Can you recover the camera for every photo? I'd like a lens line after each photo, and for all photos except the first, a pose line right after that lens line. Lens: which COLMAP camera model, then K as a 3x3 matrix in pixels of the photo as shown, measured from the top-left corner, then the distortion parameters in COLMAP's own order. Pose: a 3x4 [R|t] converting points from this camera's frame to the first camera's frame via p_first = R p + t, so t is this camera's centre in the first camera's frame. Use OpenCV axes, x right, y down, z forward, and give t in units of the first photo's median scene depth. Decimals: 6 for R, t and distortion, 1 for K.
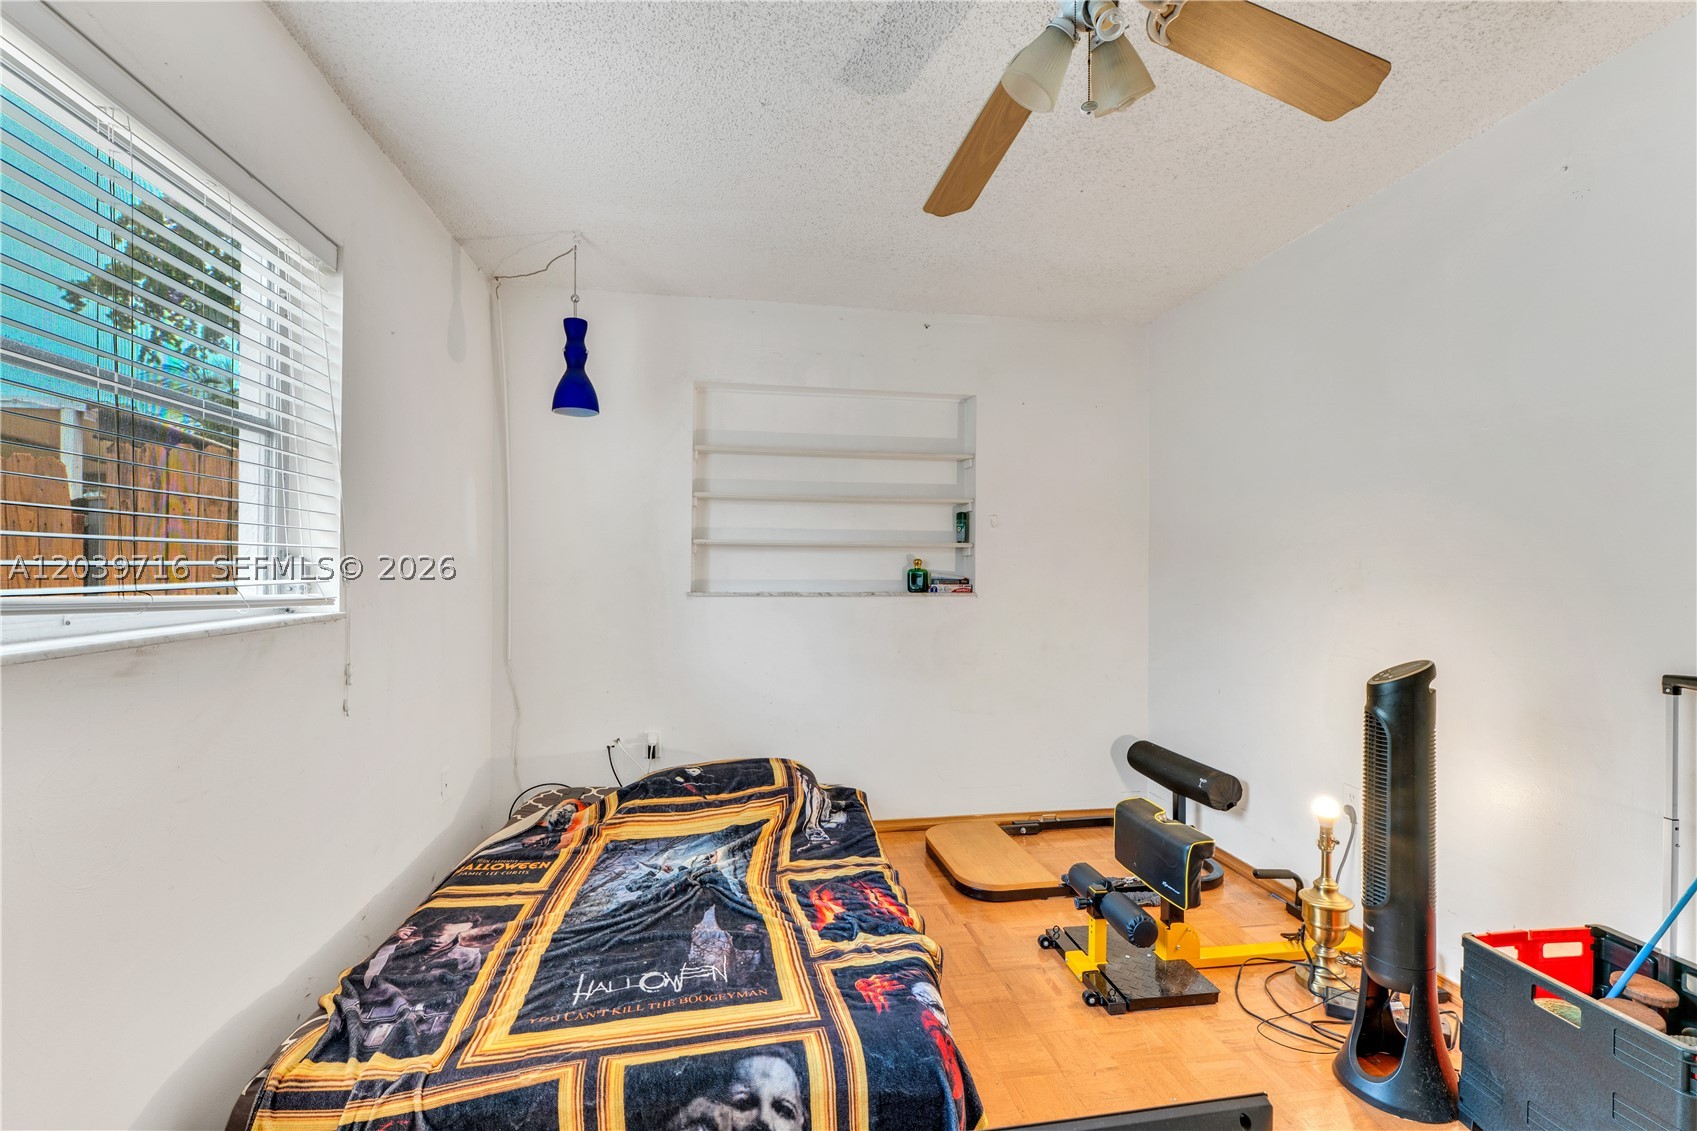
lens RADIAL K [[755.3, 0, 854.9], [0, 755.3, 571.3], [0, 0, 1]] dist [0.002547, -0.000409]
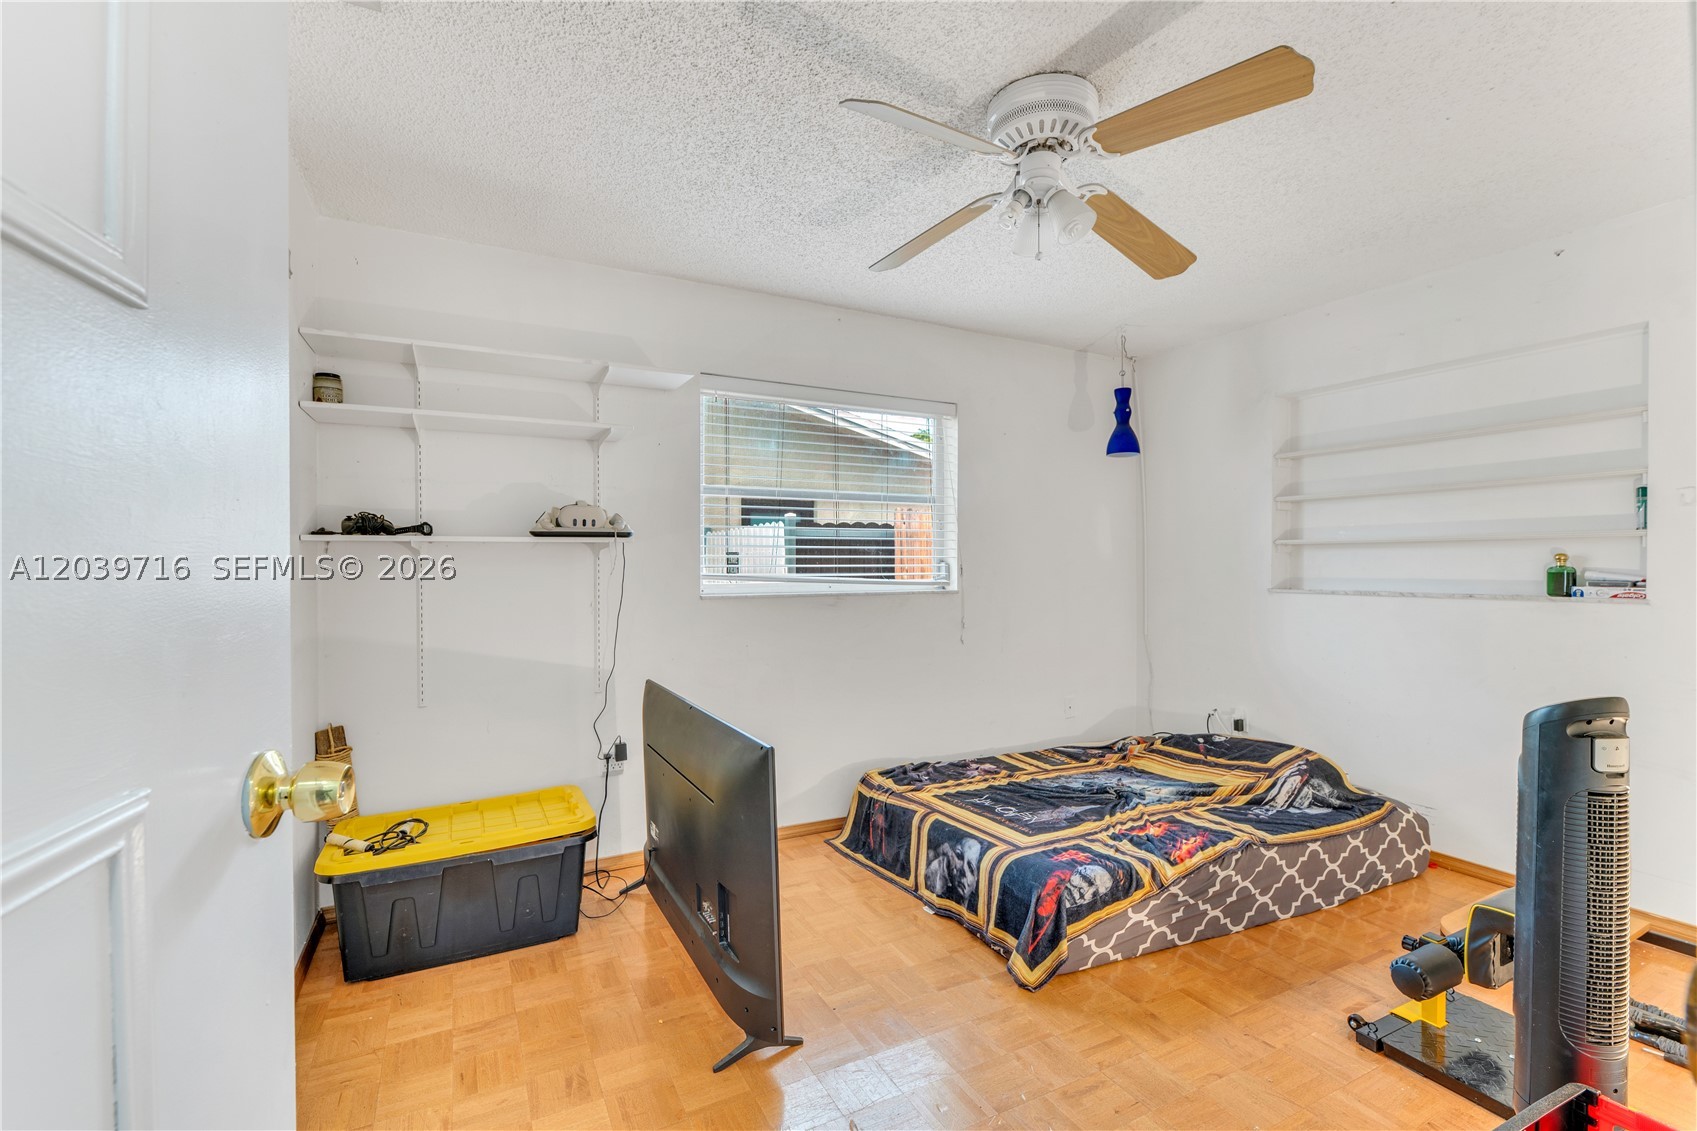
lens RADIAL K [[755.3, 0, 848.9], [0, 755.3, 570.0], [0, 0, 1]] dist [0.002547, -0.000409]
pose [[0.311743, 0.000265, -0.950166, 0.883135], [-0.002377, 0.999997, -0.000501, 0.003681], [0.950163, 0.002415, 0.311743, 0.095836]]
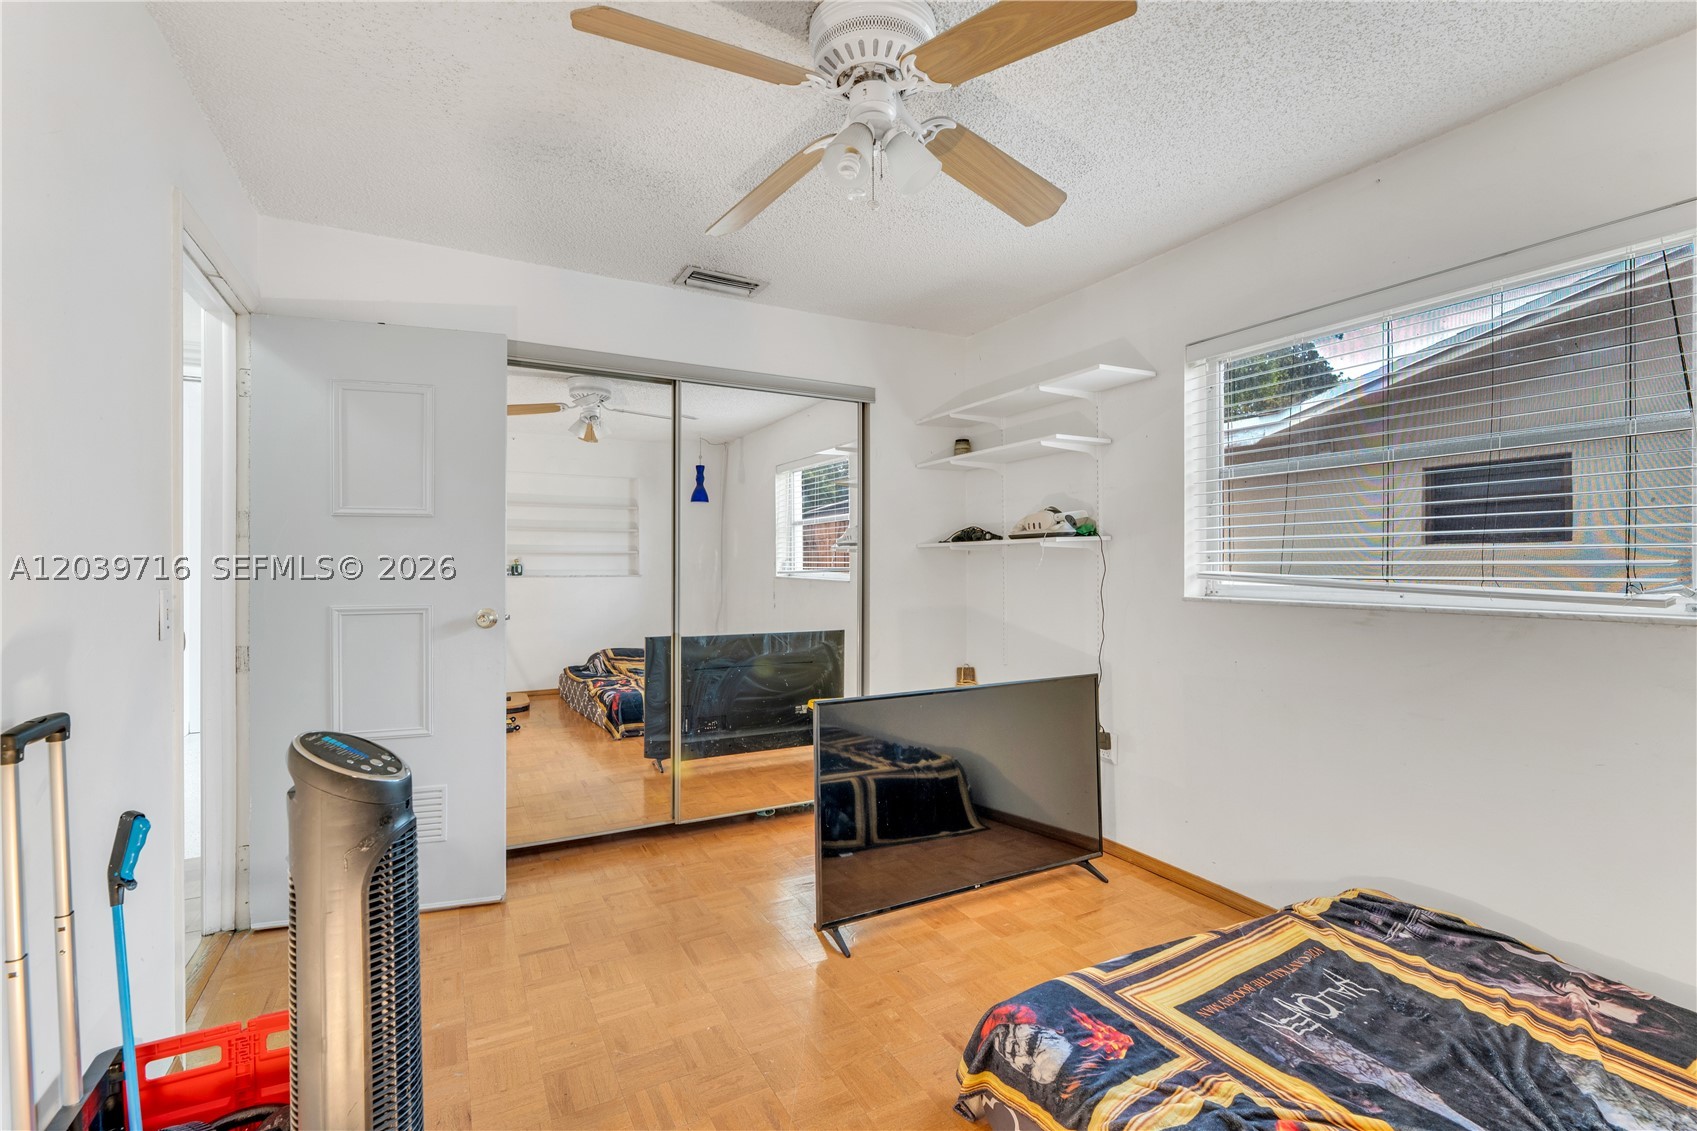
lens RADIAL K [[755.3, 0, 848.4], [0, 755.3, 568.1], [0, 0, 1]] dist [0.002547, -0.000409]
pose [[-0.943627, 0.001601, -0.331006, 0.426731], [-0.003527, 0.999883, 0.014888, -0.011795], [0.330991, 0.015217, -0.943511, 1.208495]]
